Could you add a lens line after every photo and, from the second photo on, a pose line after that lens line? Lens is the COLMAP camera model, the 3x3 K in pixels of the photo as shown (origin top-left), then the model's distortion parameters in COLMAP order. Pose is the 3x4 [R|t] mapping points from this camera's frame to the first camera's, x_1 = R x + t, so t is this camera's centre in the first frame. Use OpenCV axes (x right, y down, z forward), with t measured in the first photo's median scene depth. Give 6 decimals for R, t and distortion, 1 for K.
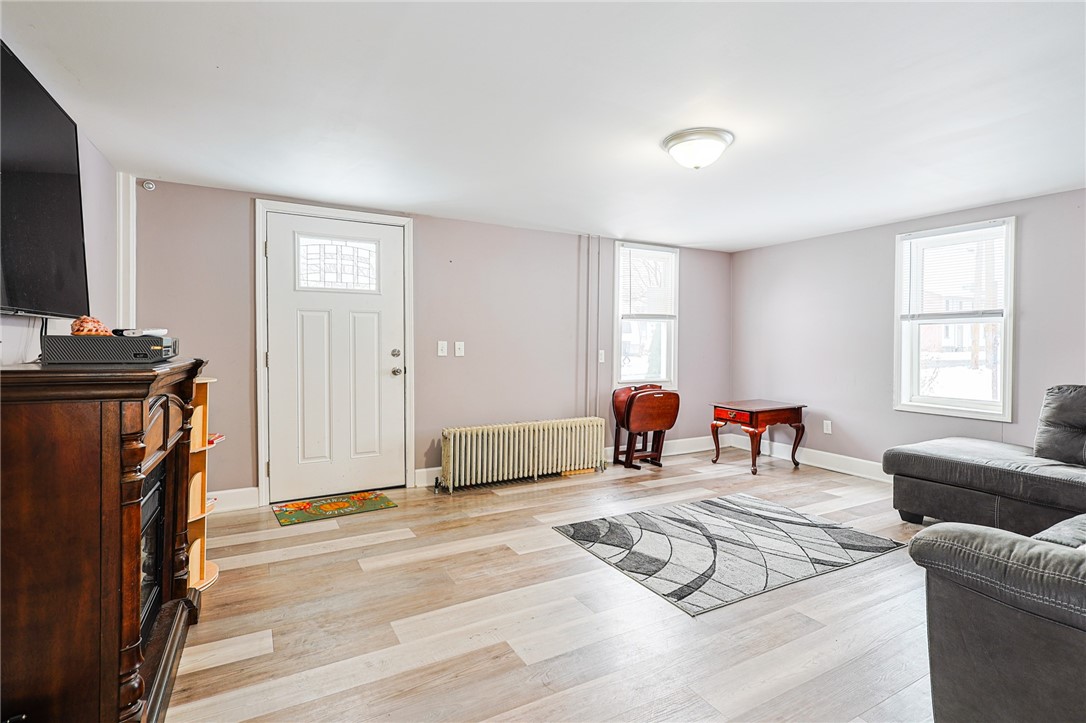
lens RADIAL K [[507.5, 0, 541.7], [0, 507.5, 356.4], [0, 0, 1]] dist [-0.000409, -0.000027]
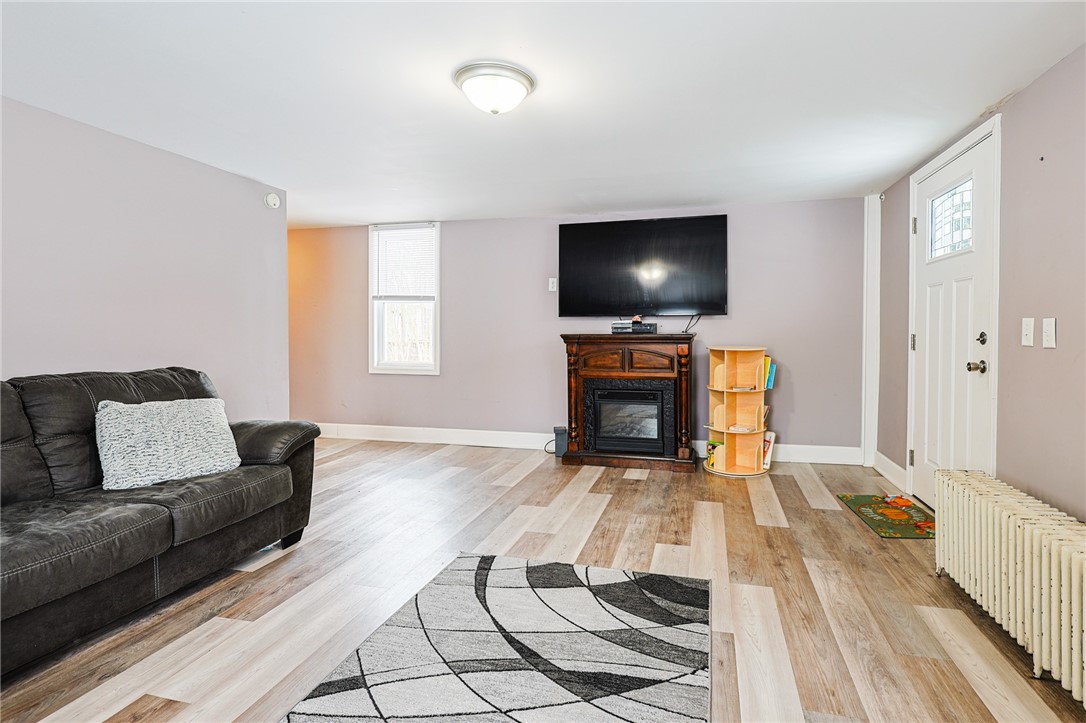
lens RADIAL K [[507.5, 0, 566.4], [0, 507.5, 328.5], [0, 0, 1]] dist [-0.000409, -0.000027]
pose [[-0.662907, -0.004193, -0.748690, 0.765402], [-0.018723, 0.999764, 0.010979, -0.021906], [0.748467, 0.021296, -0.662830, 1.457212]]
